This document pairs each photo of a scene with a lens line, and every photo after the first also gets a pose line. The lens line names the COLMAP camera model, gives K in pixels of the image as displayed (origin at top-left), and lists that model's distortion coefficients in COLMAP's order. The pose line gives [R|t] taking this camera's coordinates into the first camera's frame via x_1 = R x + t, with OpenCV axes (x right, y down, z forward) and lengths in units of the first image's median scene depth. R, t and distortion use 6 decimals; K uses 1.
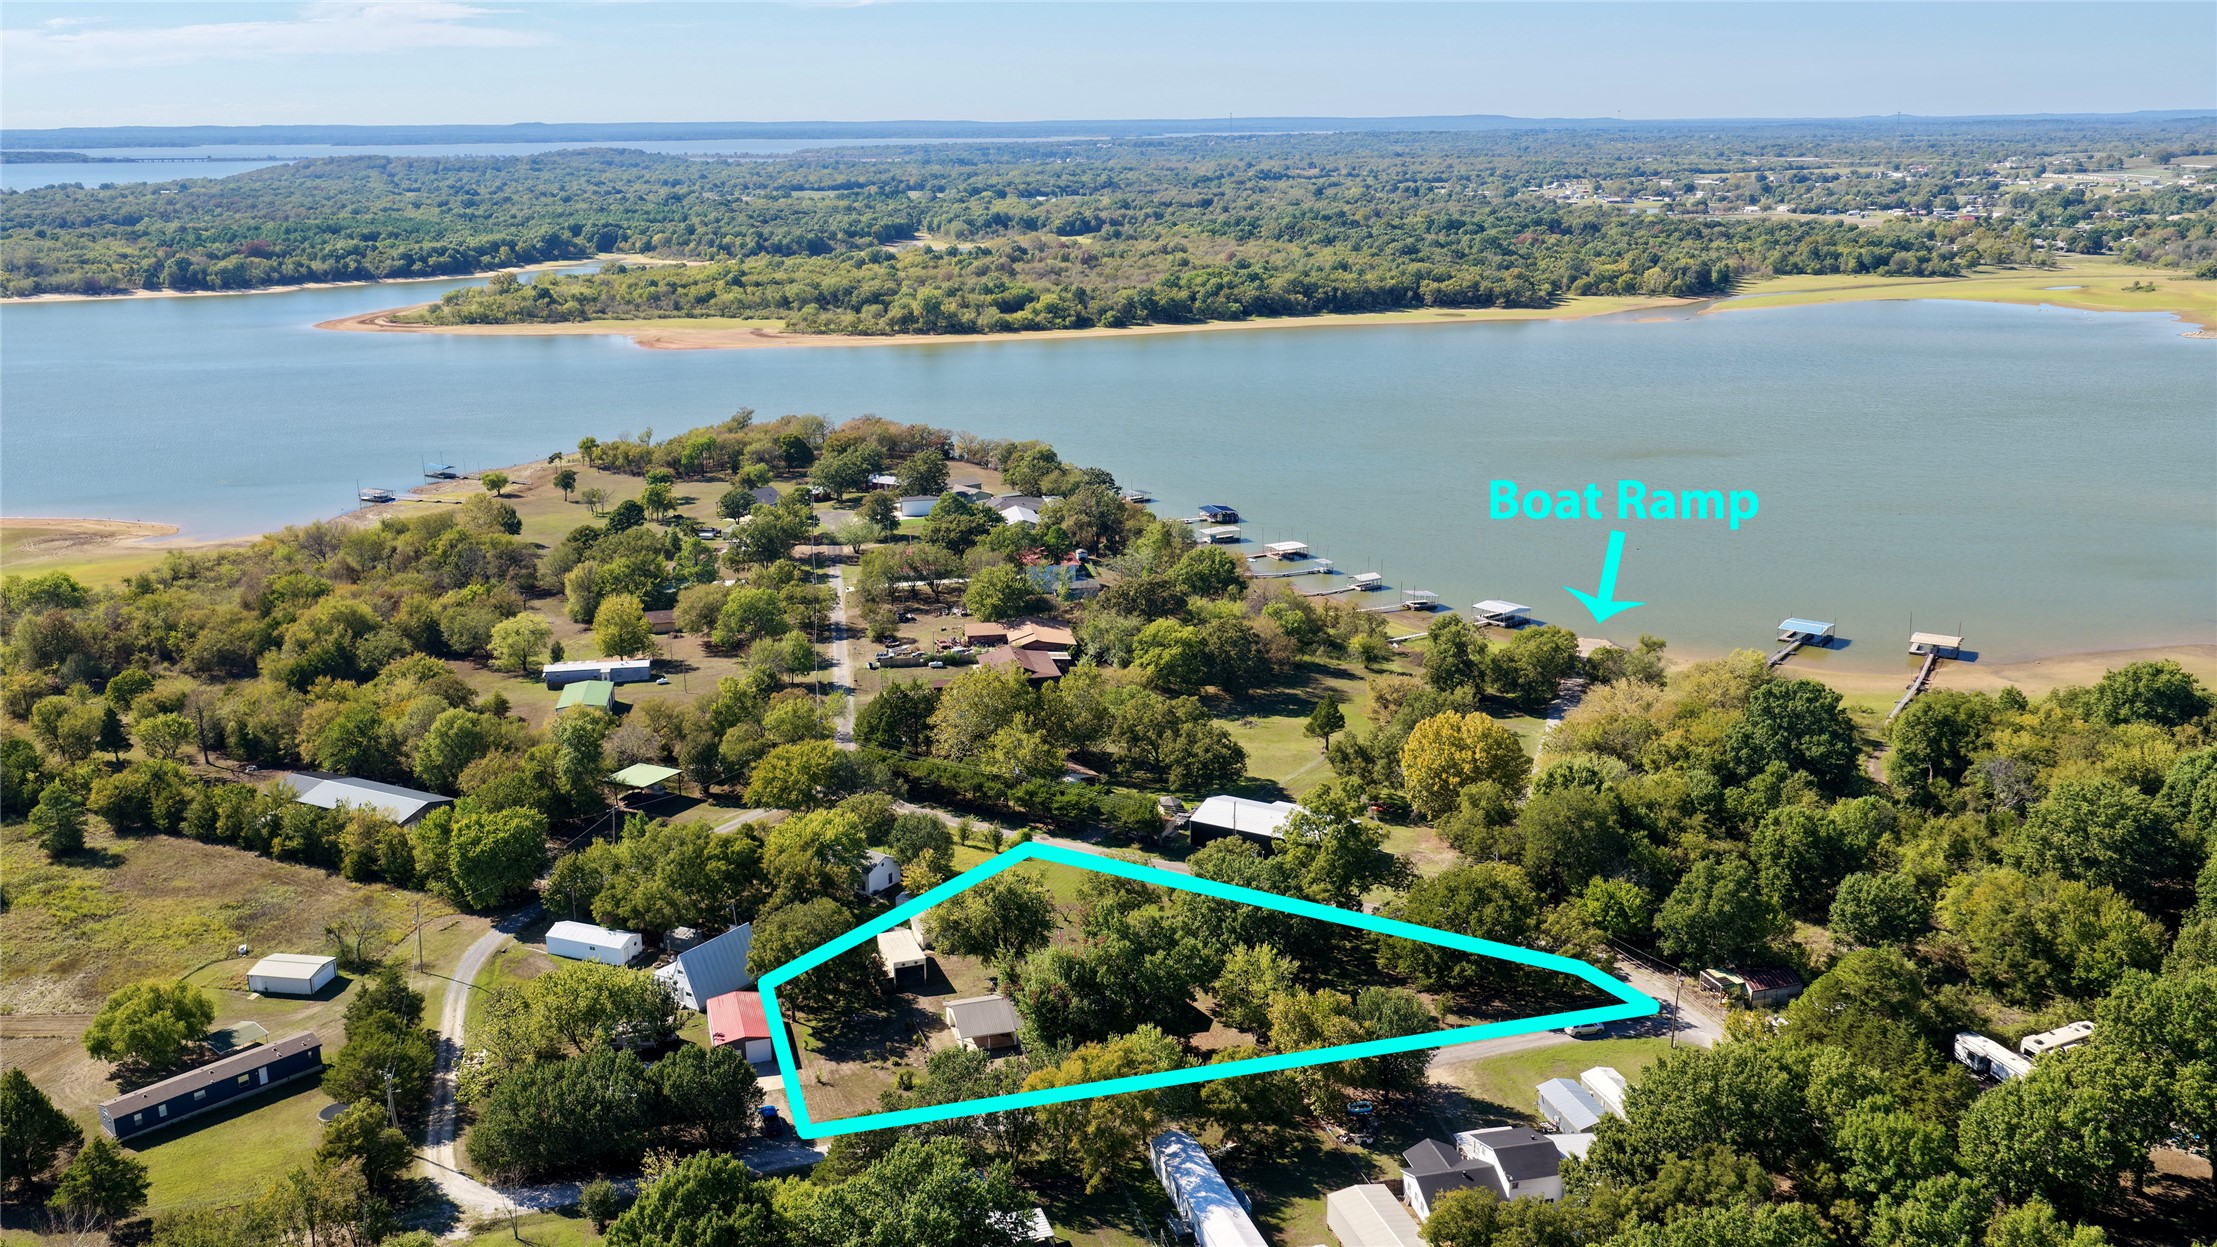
lens RADIAL K [[1840.3, 0, 1108.5], [0, 1840.3, 623.5], [0, 0, 1]] dist [-0.016150, 0.040354]
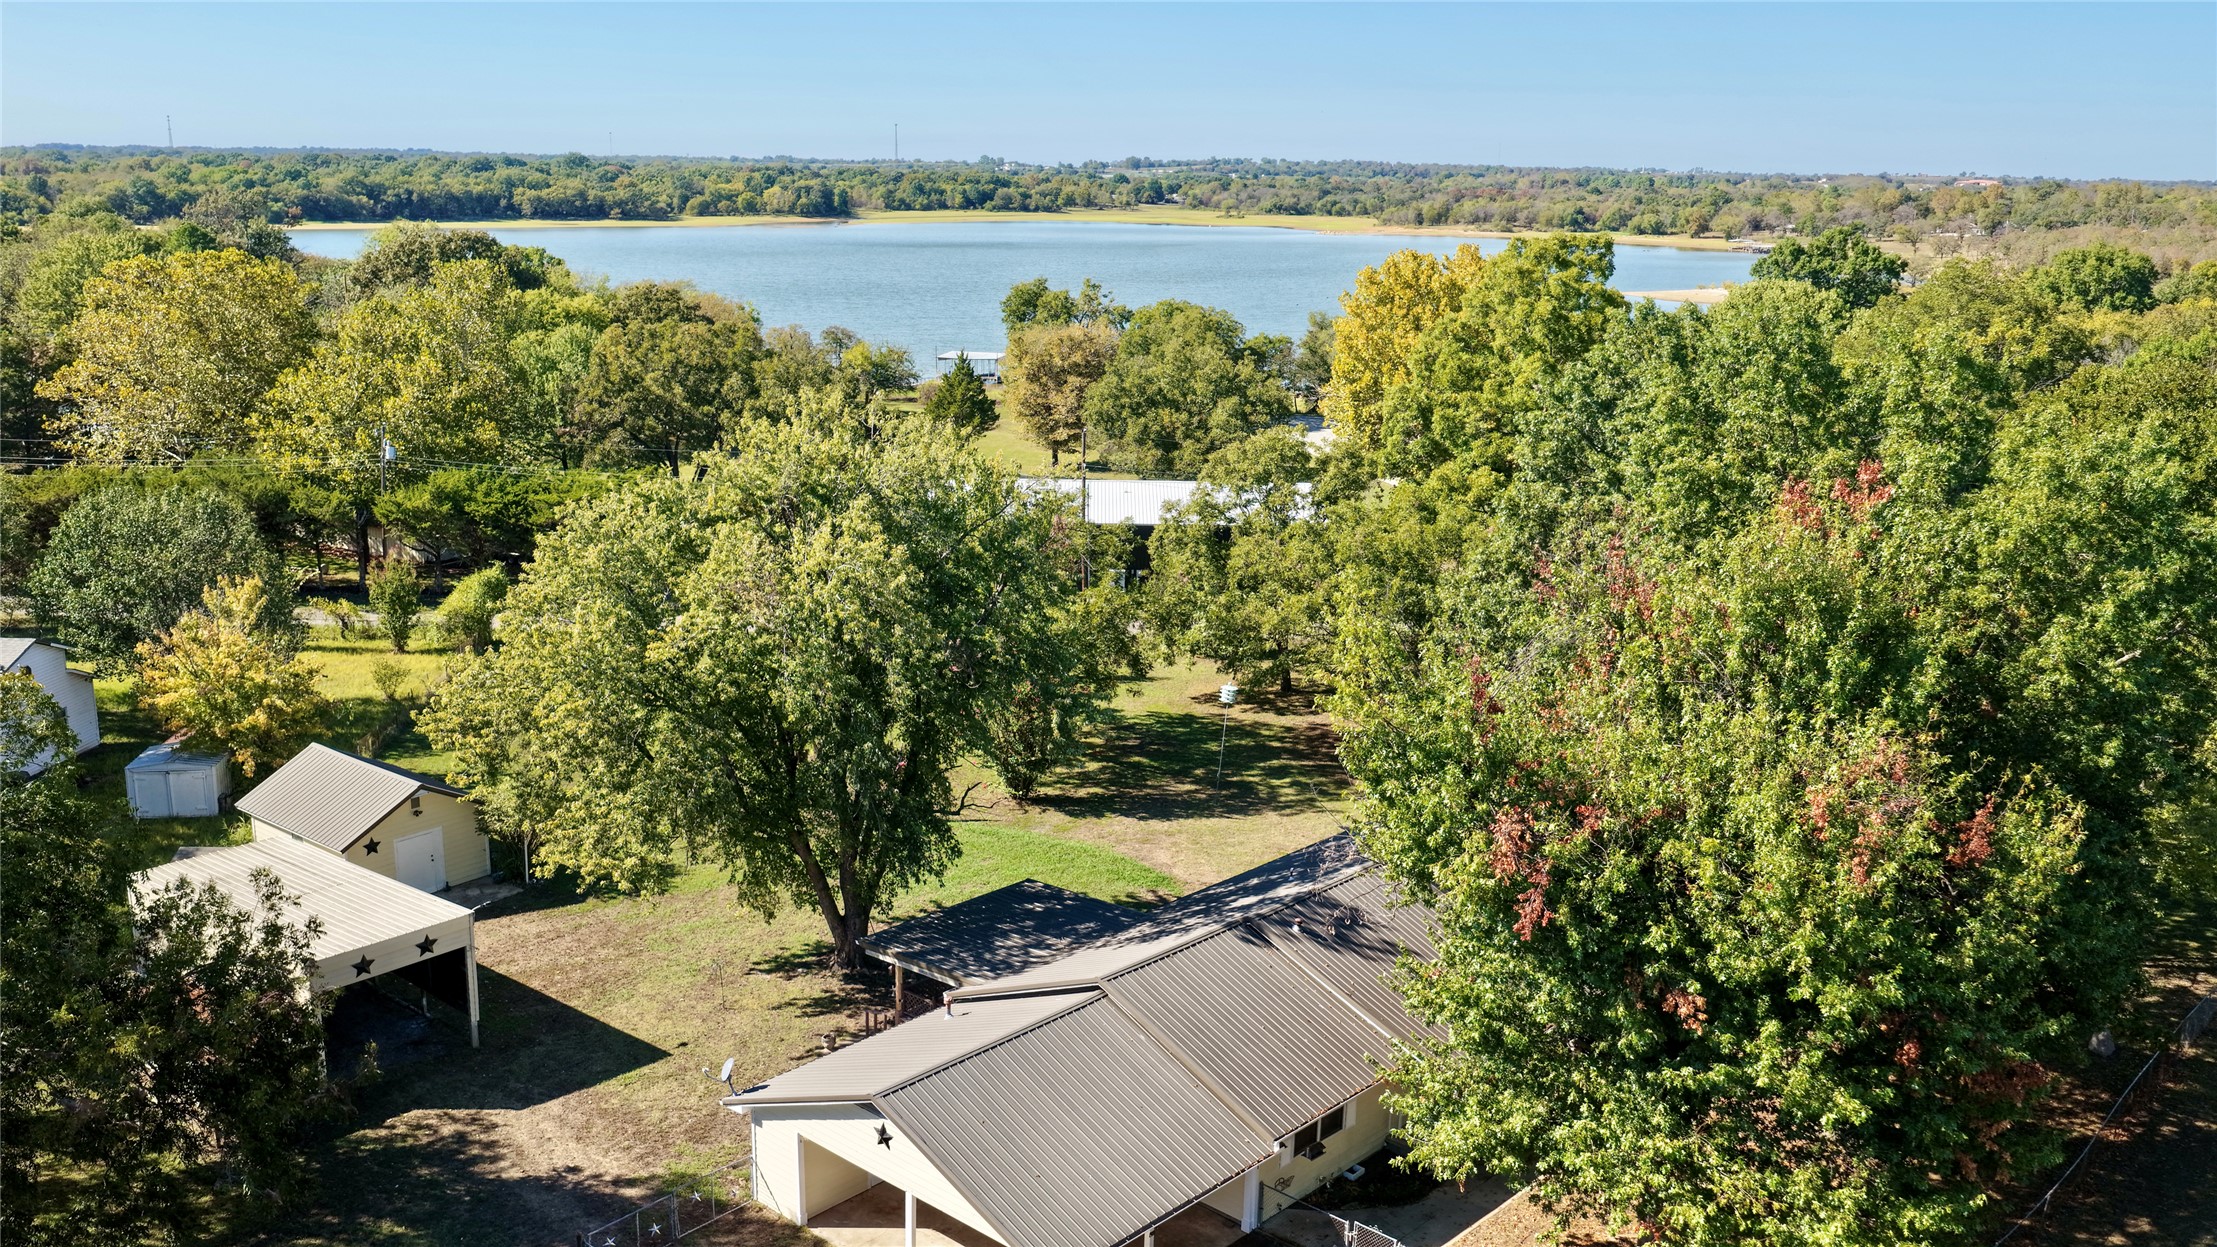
lens RADIAL K [[1840.3, 0, 1108.5], [0, 1840.3, 623.5], [0, 0, 1]] dist [-0.016150, 0.040354]
pose [[0.862172, -0.095270, 0.497577, -0.081935], [0.107816, 0.994165, 0.003534, 0.095273], [-0.495010, 0.050600, 0.867413, 0.480777]]
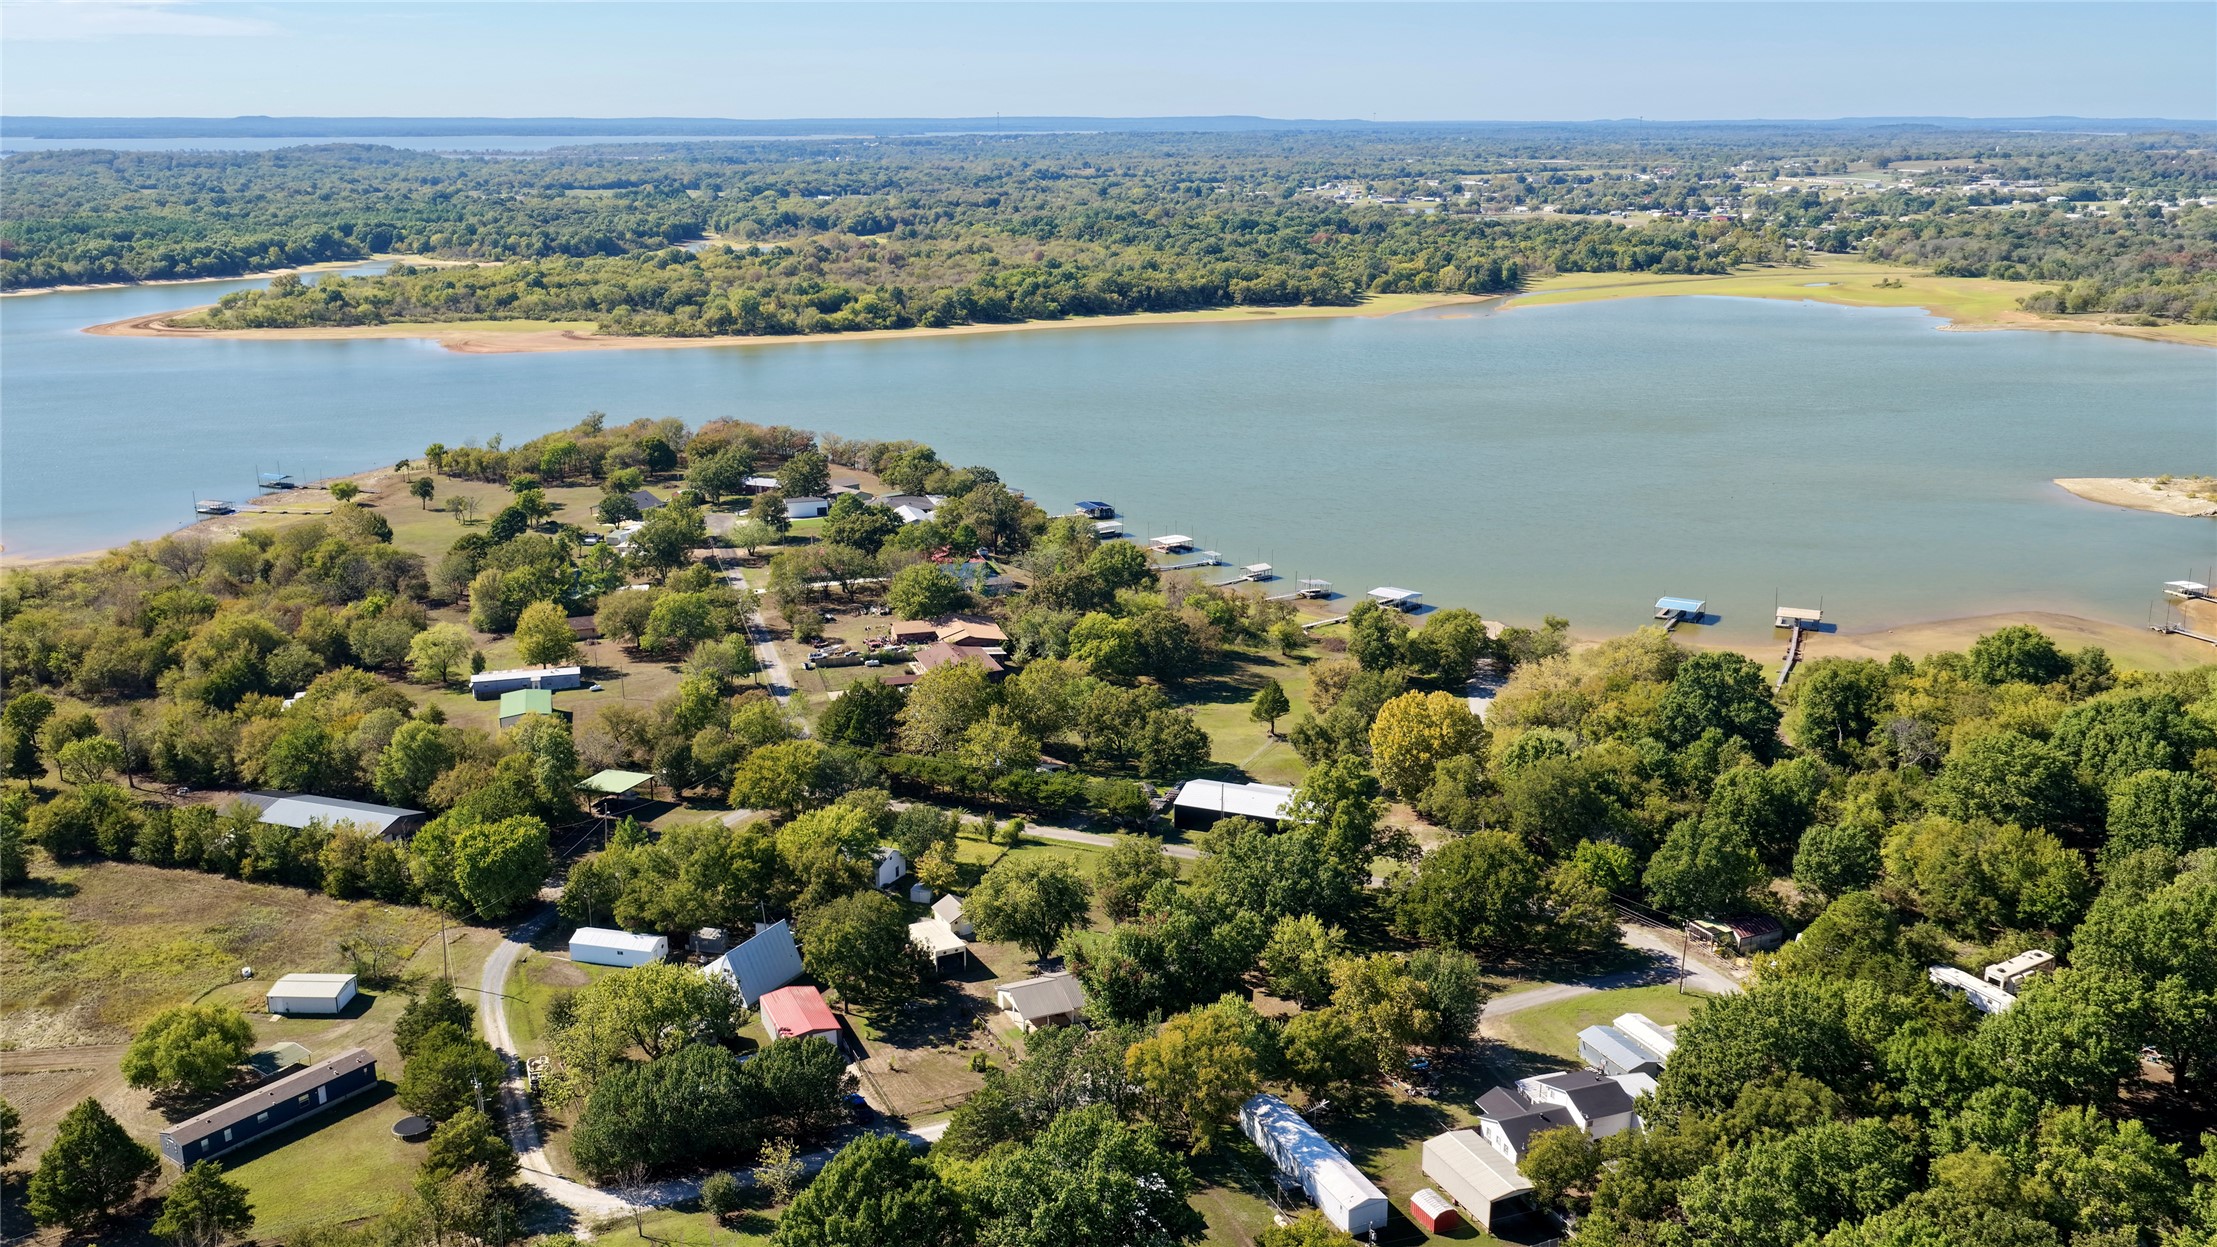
lens RADIAL K [[1840.3, 0, 1108.5], [0, 1840.3, 623.5], [0, 0, 1]] dist [-0.016150, 0.040354]
pose [[0.991806, -0.026614, 0.124948, -0.086805], [0.026556, 0.999645, 0.002134, 0.001809], [-0.124960, 0.001202, 0.992161, -0.014603]]
